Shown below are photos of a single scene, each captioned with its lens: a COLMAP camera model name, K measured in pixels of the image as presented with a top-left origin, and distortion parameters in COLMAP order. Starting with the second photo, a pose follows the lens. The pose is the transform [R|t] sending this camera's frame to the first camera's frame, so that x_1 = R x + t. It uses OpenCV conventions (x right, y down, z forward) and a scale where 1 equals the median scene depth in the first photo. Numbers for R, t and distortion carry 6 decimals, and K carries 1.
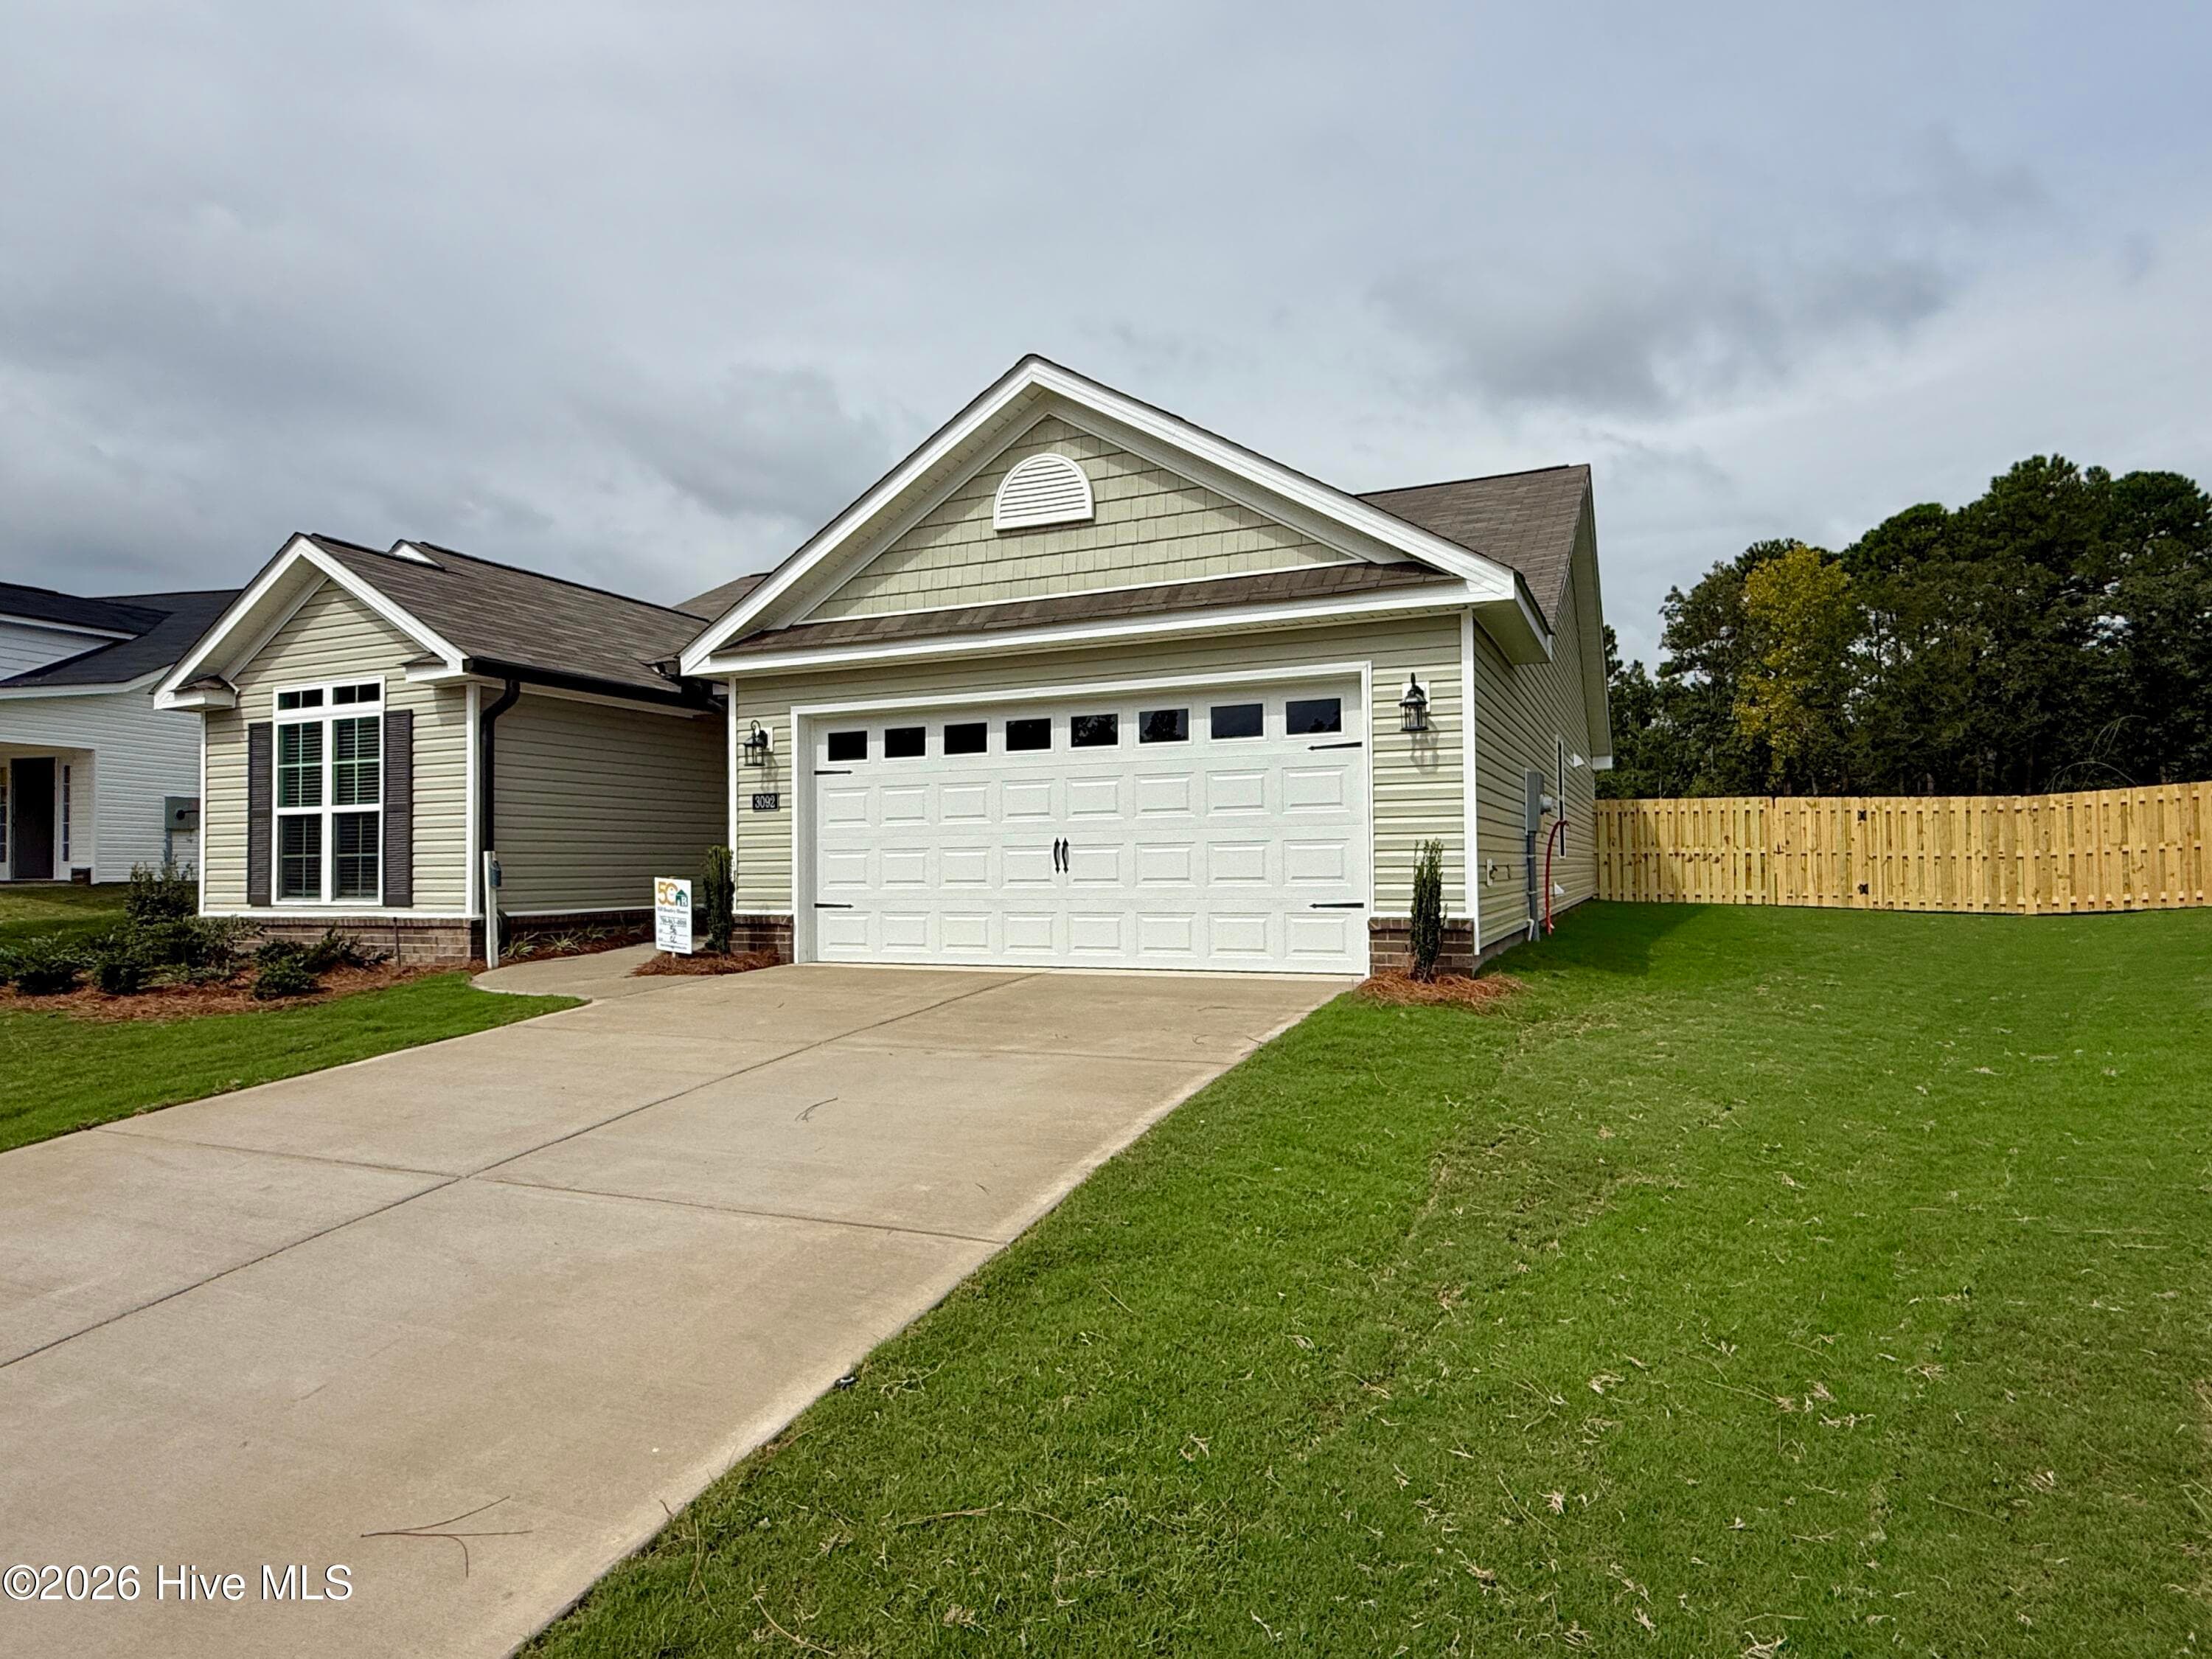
lens RADIAL K [[1279.2, 0, 1096.0], [0, 1279.2, 822.2], [0, 0, 1]] dist [-0.011315, 0.007837]
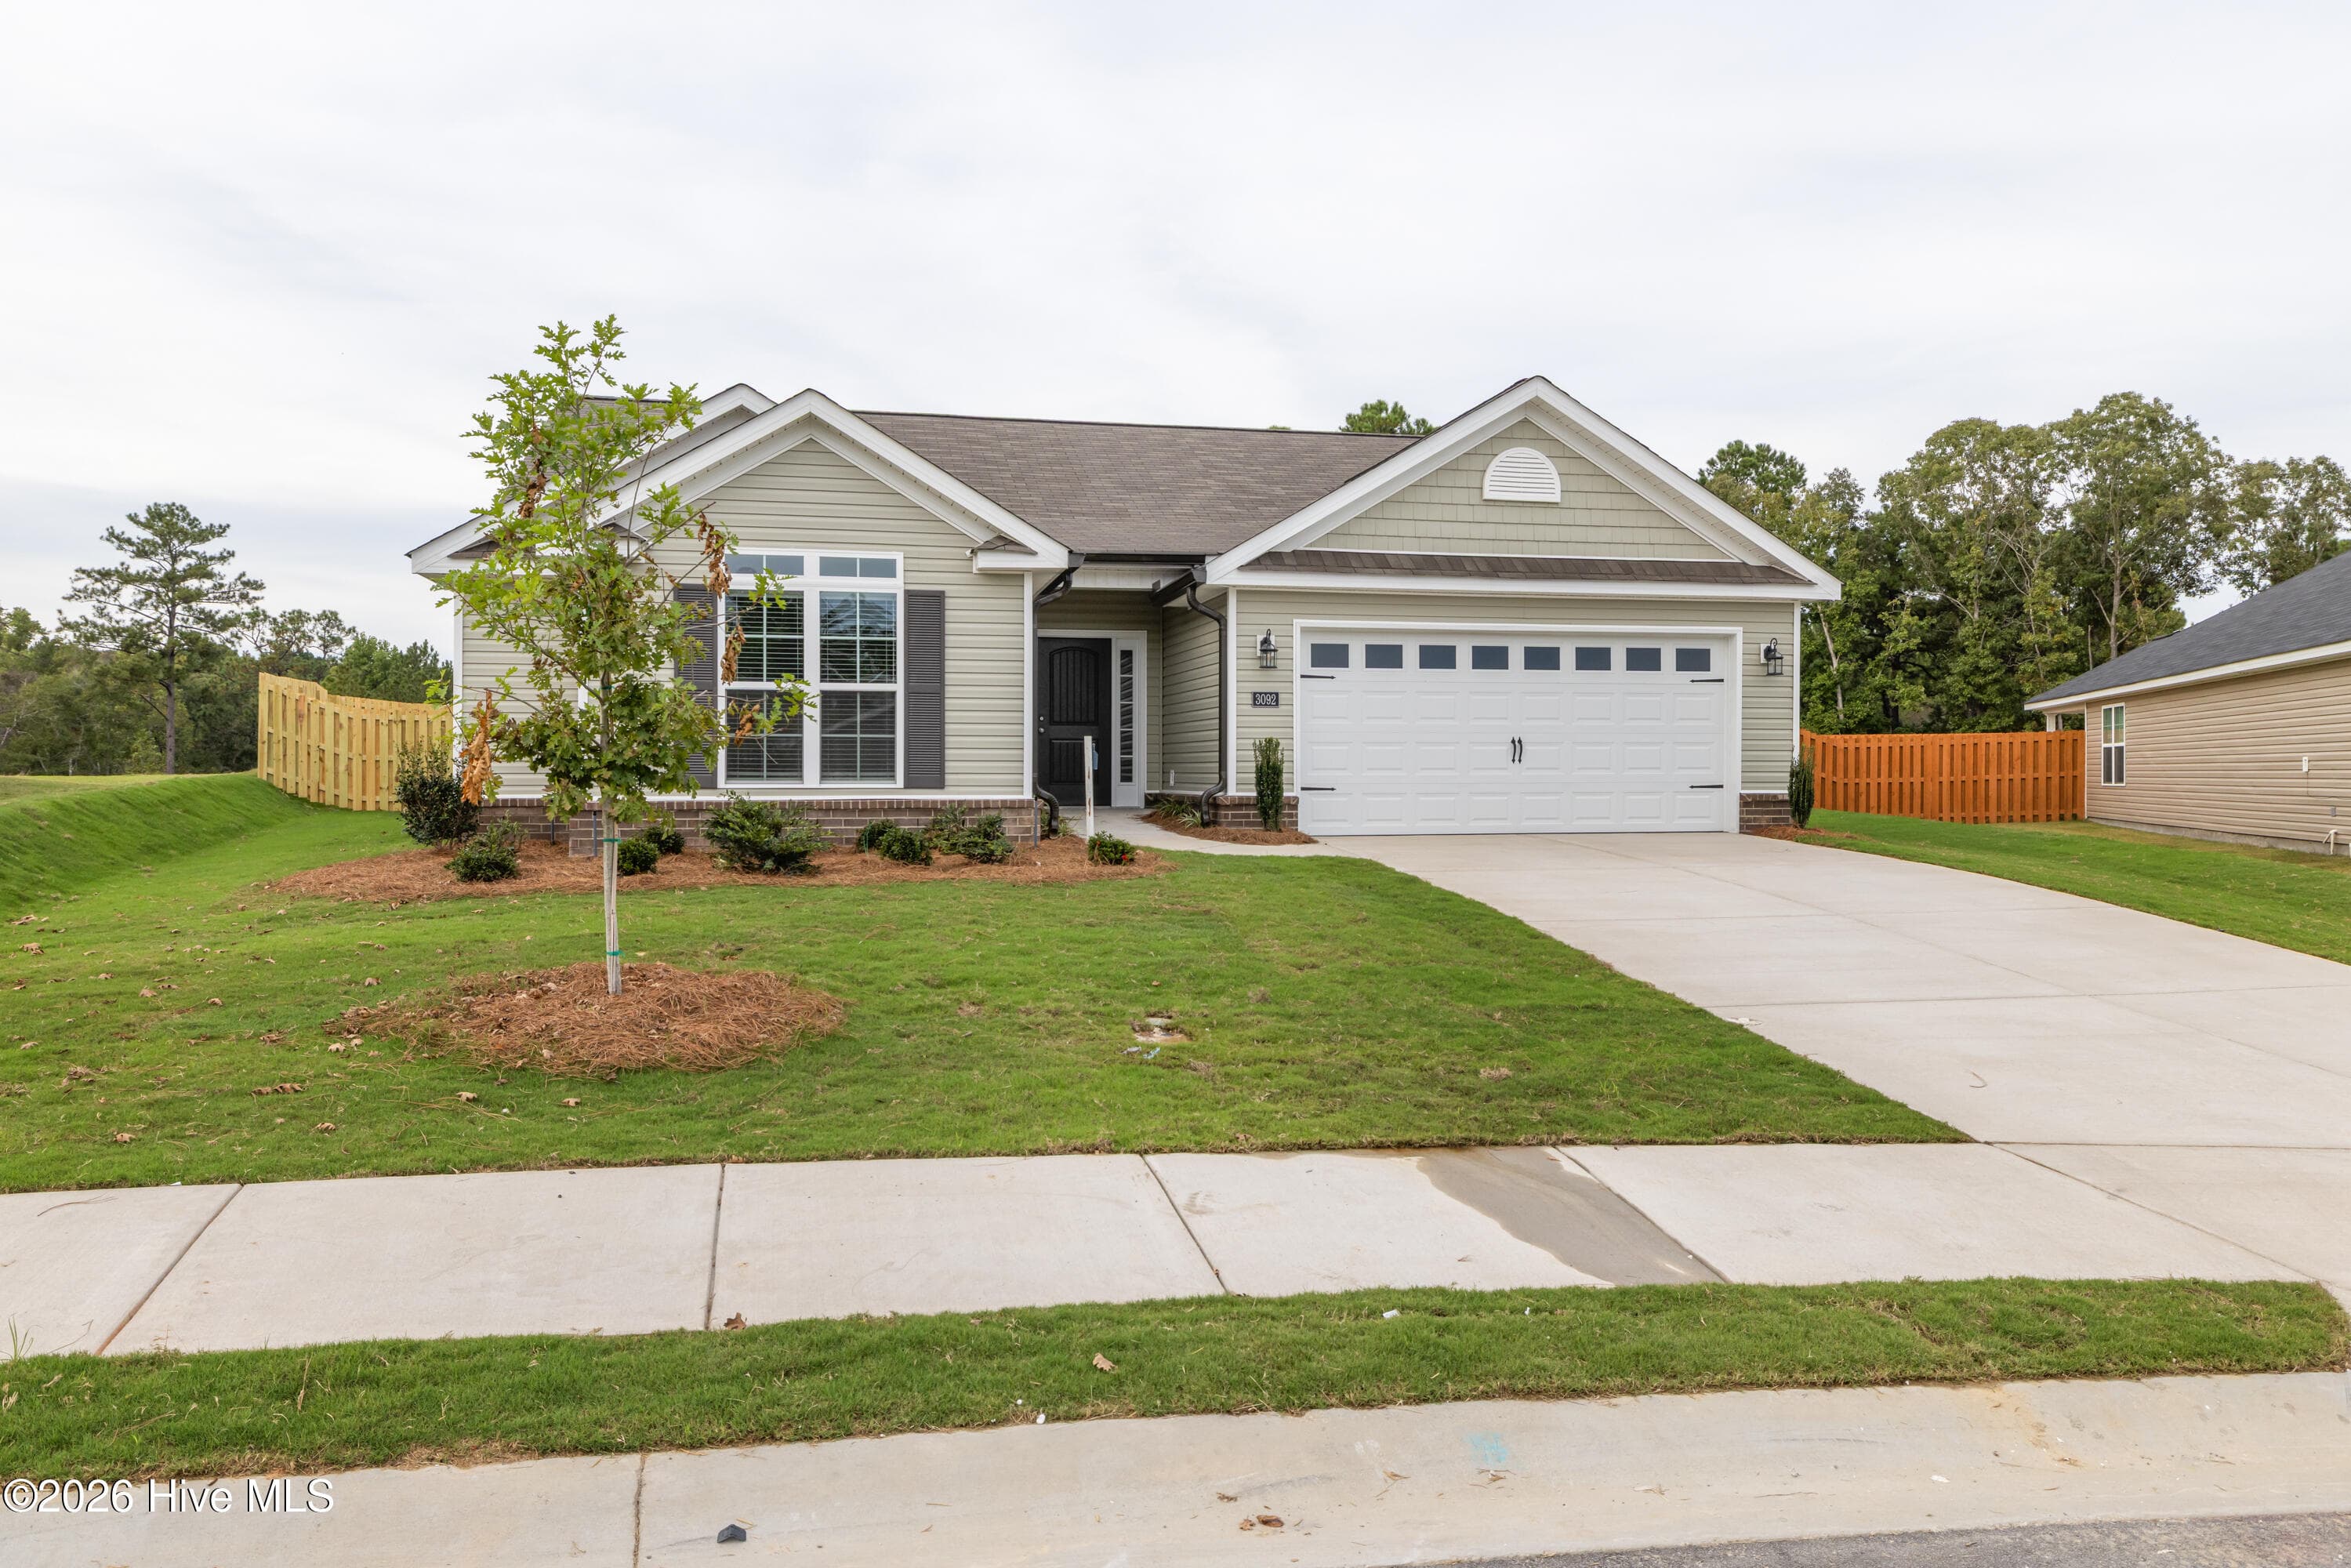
lens RADIAL K [[1644.8, 0, 1191.3], [0, 1644.8, 792.1], [0, 0, 1]] dist [0.007216, -0.021035]
pose [[0.798765, 0.004402, 0.601627, -1.157210], [-0.030547, 0.998980, 0.033247, 0.019927], [-0.600867, -0.044934, 0.798085, -0.148145]]
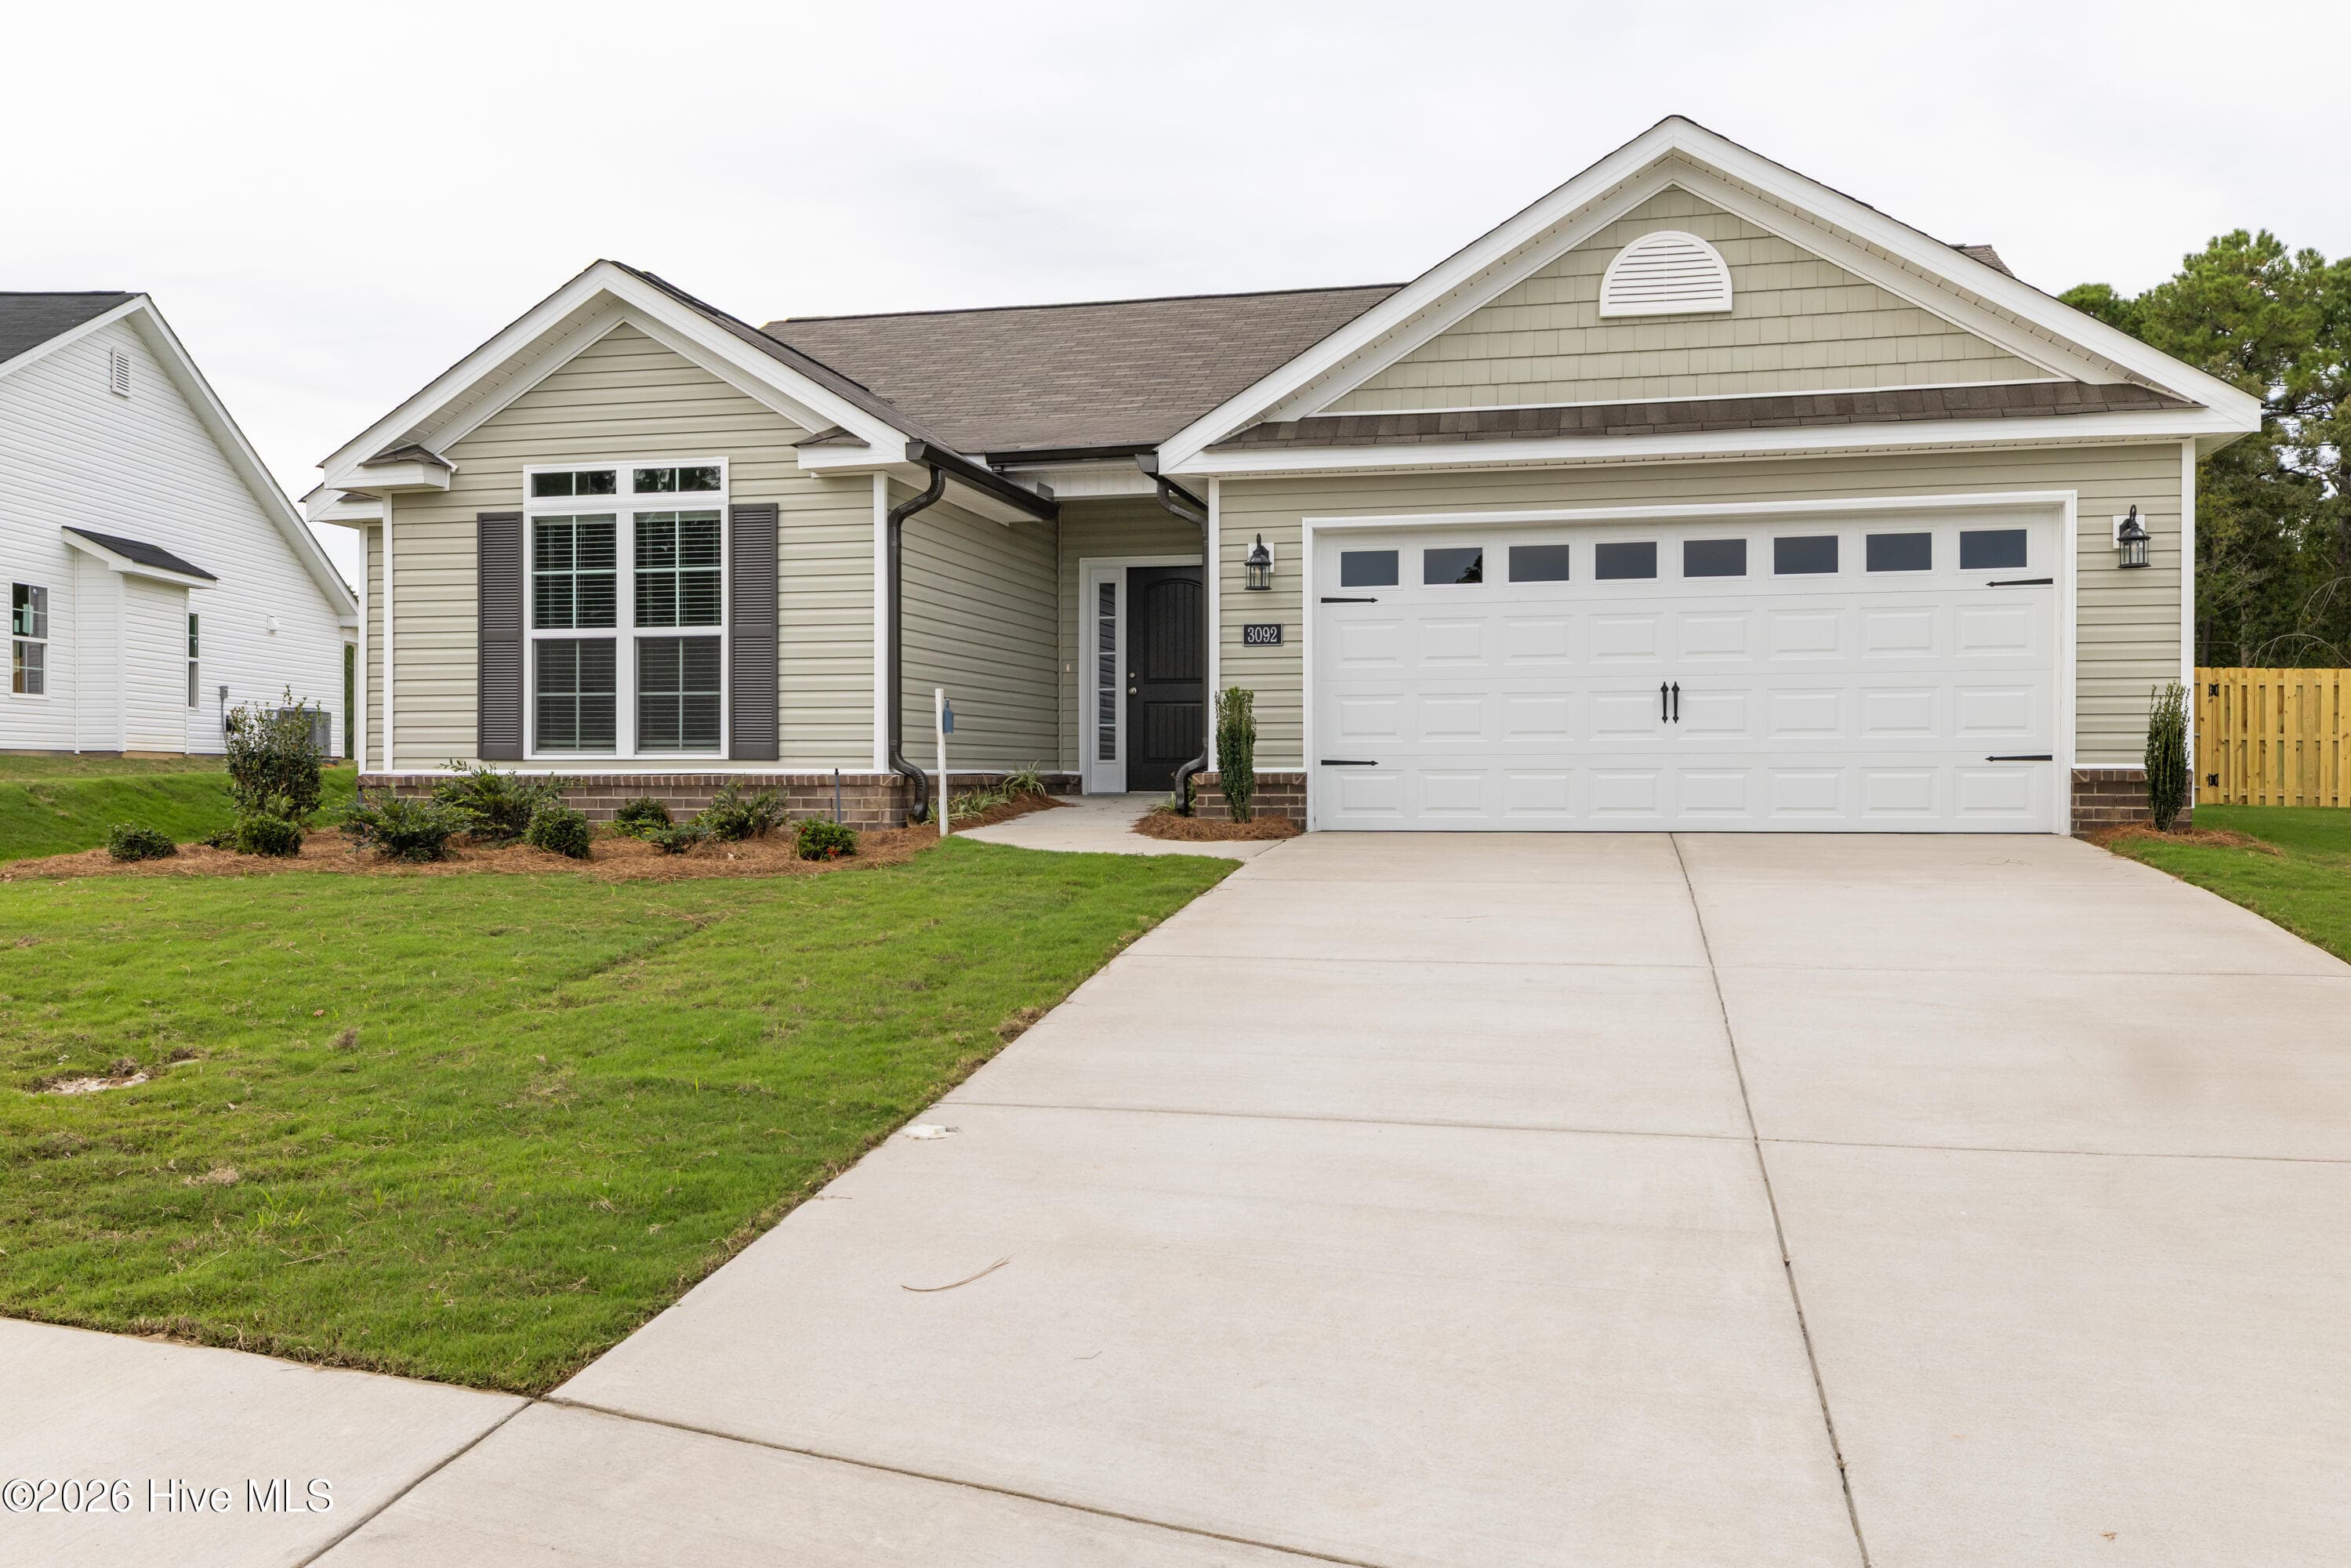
lens RADIAL K [[1973.8, 0, 1145.9], [0, 1973.8, 788.9], [0, 0, 1]] dist [-0.005959, -0.001248]
pose [[0.983346, 0.008667, 0.181536, -0.533438], [-0.016360, 0.999028, 0.040927, 0.030790], [-0.181005, -0.043216, 0.982532, -0.211441]]
